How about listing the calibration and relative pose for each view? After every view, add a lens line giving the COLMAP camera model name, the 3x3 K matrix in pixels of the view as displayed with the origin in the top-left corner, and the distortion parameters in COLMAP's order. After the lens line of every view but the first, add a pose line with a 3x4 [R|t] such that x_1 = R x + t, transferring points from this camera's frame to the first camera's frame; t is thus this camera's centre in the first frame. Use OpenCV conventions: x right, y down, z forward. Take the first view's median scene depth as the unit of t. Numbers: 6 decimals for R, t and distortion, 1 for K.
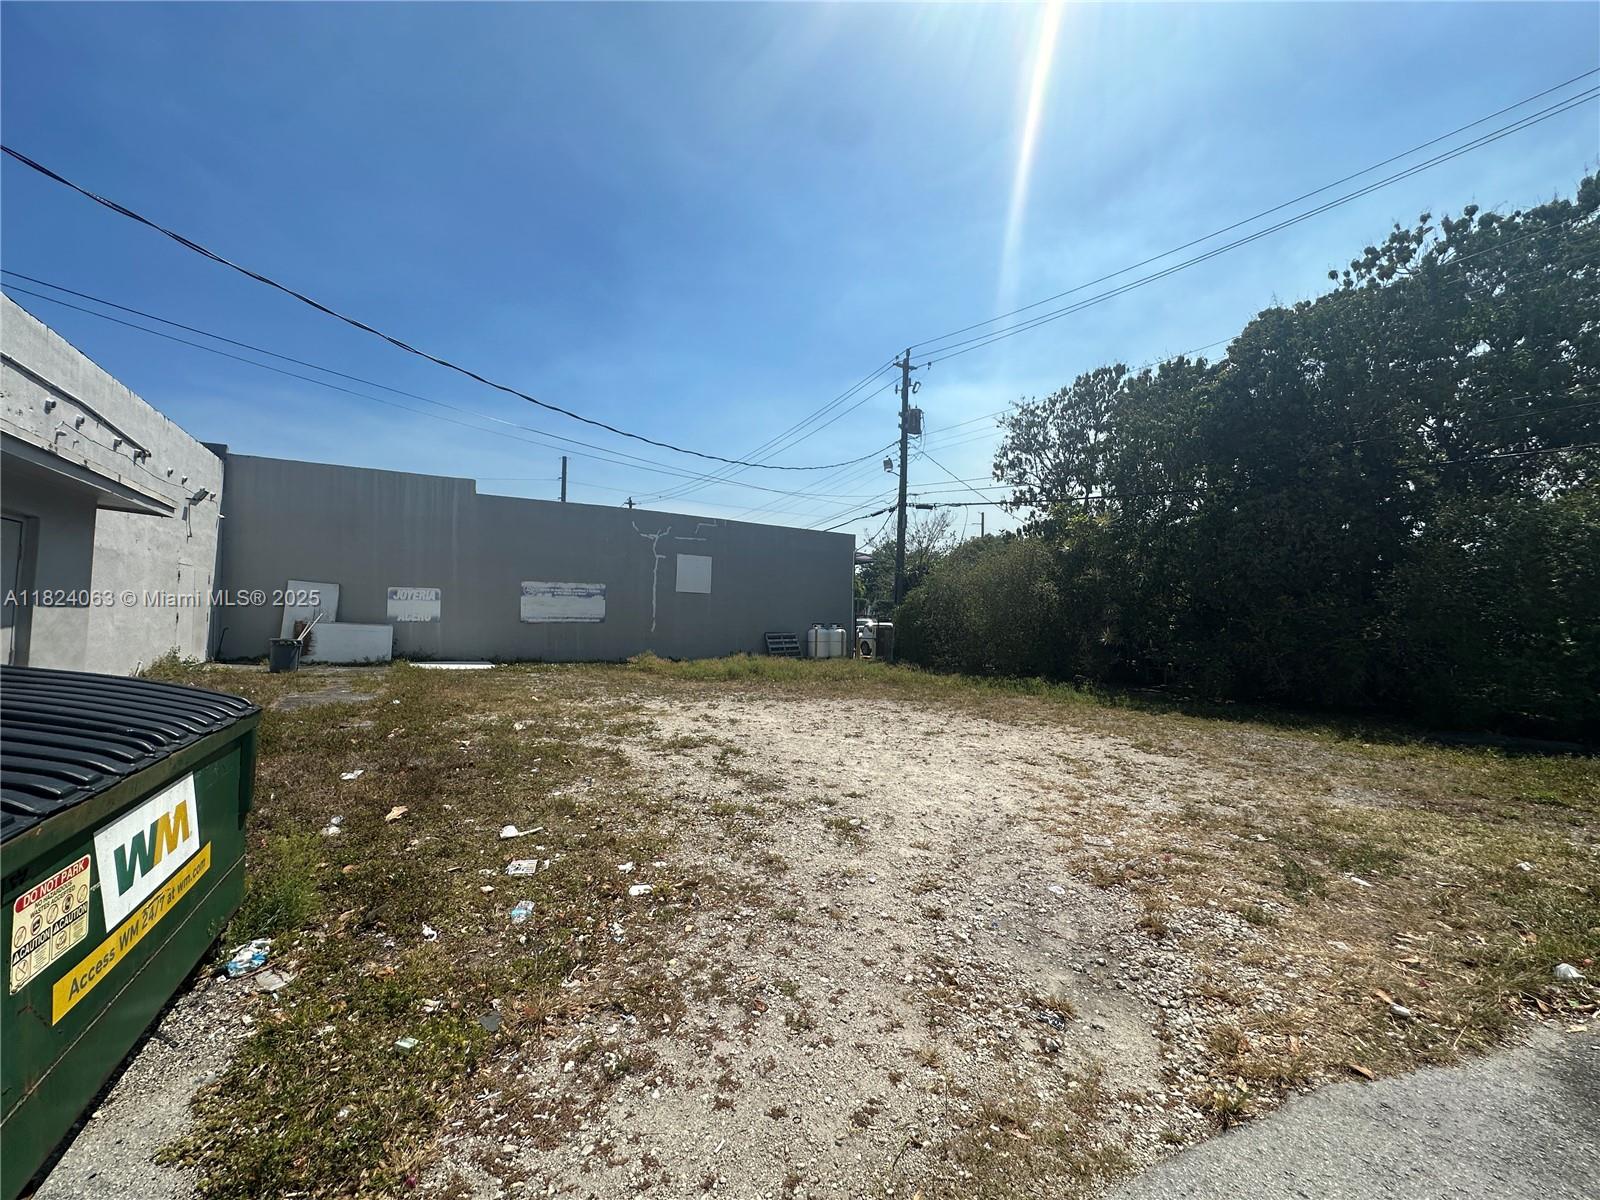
lens RADIAL K [[640.4, 0, 800.0], [0, 640.4, 600.0], [0, 0, 1]] dist [-0.003177, 0.000670]
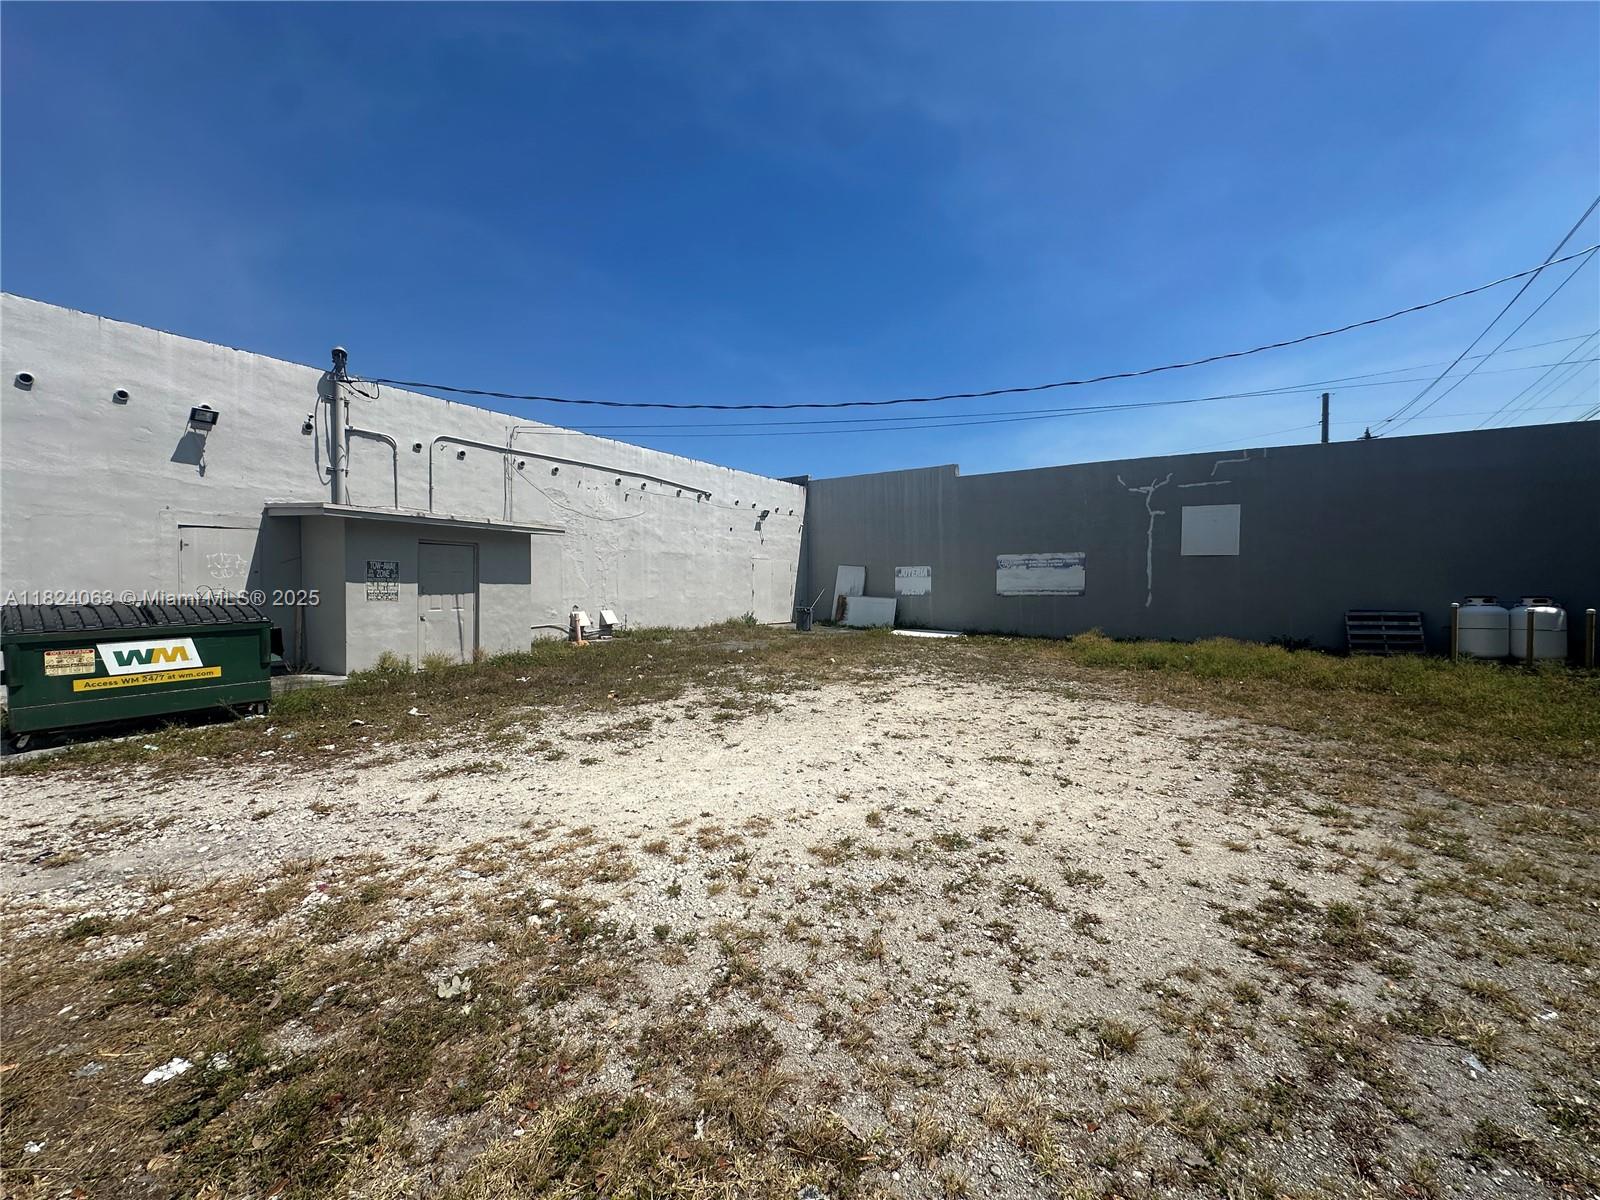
lens RADIAL K [[640.4, 0, 800.0], [0, 640.4, 600.0], [0, 0, 1]] dist [-0.003177, 0.000670]
pose [[0.435243, -0.001168, -0.900312, 0.375956], [0.029638, 0.999476, 0.013031, 0.021129], [0.899825, -0.032356, 0.435050, 0.303250]]
